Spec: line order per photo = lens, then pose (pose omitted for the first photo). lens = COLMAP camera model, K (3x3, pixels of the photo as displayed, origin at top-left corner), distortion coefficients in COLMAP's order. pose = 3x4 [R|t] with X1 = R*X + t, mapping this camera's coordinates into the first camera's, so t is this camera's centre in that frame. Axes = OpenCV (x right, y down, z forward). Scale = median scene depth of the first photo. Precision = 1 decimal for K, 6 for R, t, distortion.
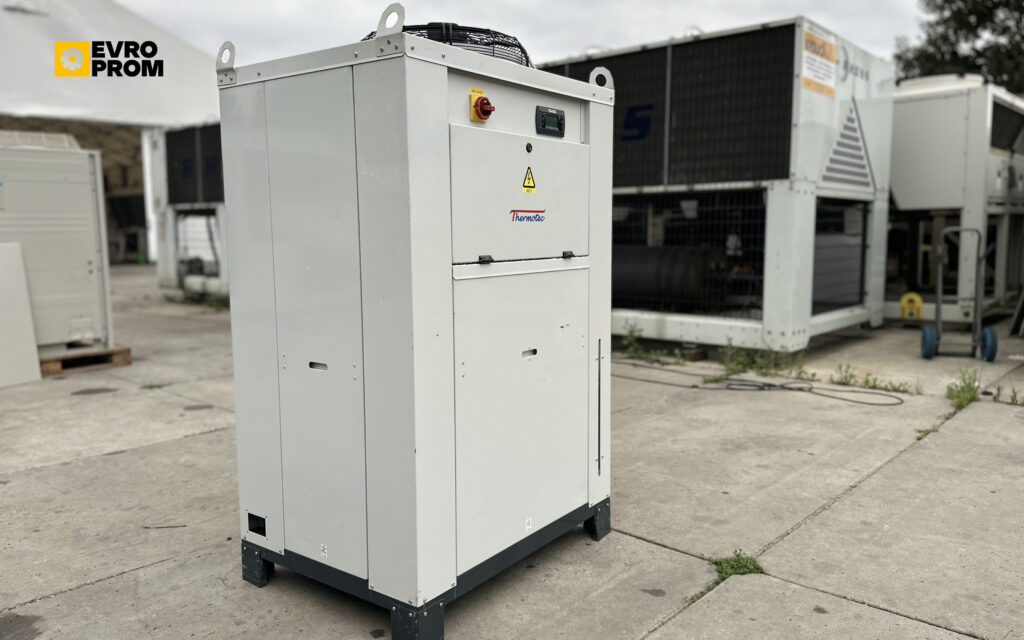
lens RADIAL K [[758.1, 0, 535.8], [0, 758.1, 319.7], [0, 0, 1]] dist [0.050251, -0.004608]
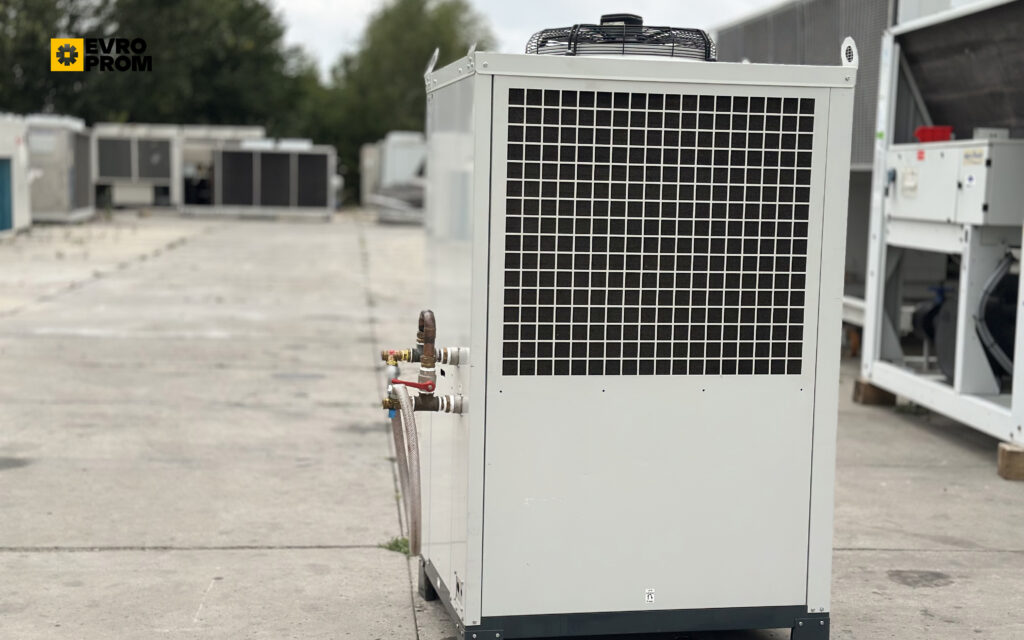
lens RADIAL K [[1441.6, 0, 508.5], [0, 1441.6, 358.2], [0, 0, 1]] dist [0.170281, 0.013810]
pose [[-0.740851, -0.089236, 0.665715, -1.114251], [0.067917, 0.976103, 0.206424, -0.324026], [-0.668227, 0.198143, -0.717086, 2.225707]]
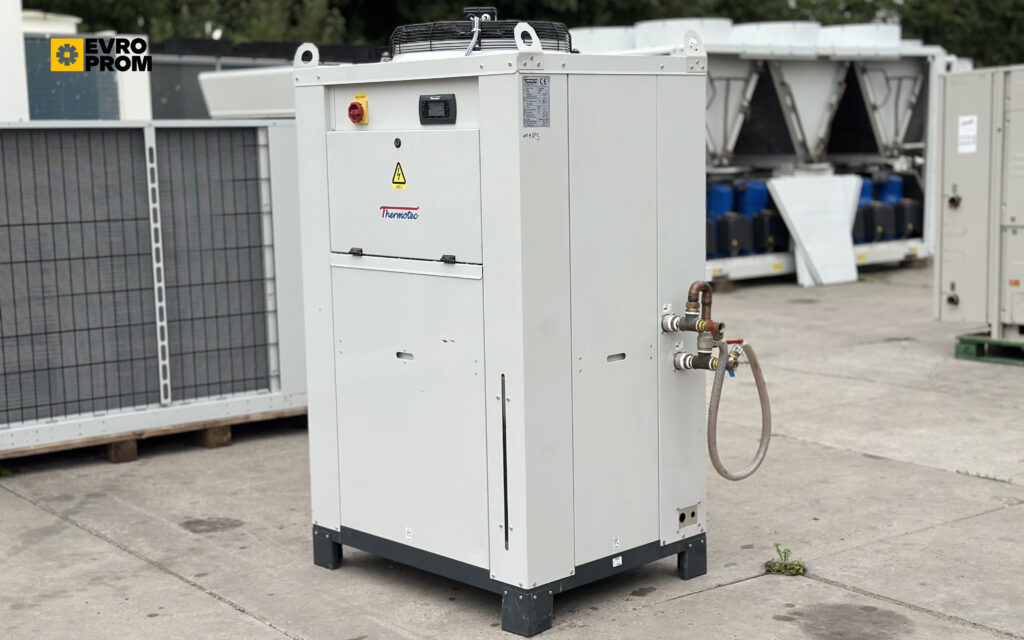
lens RADIAL K [[1441.6, 0, 508.5], [0, 1441.6, 358.2], [0, 0, 1]] dist [0.170281, 0.013810]
pose [[-0.183138, 0.162027, -0.969643, 1.581805], [-0.104161, 0.977575, 0.183025, -0.272647], [0.977554, 0.134518, -0.162154, 1.293479]]
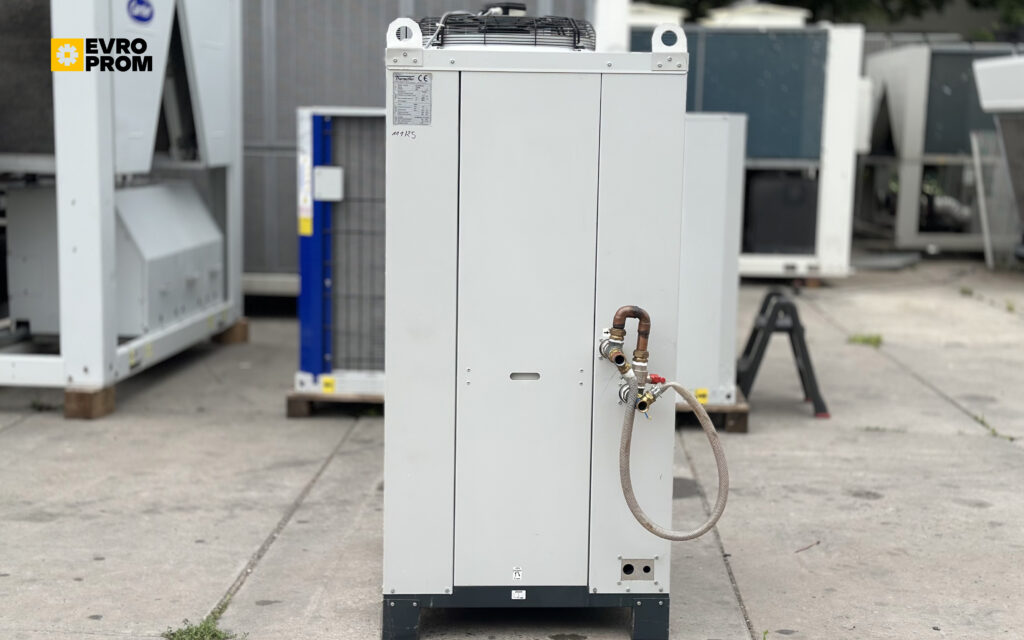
lens RADIAL K [[1441.6, 0, 508.5], [0, 1441.6, 358.2], [0, 0, 1]] dist [0.170281, 0.013810]
pose [[-0.771638, 0.094071, -0.629067, 0.948738], [-0.096876, 0.960083, 0.262403, -0.402093], [0.628641, 0.263422, -0.731724, 2.235436]]
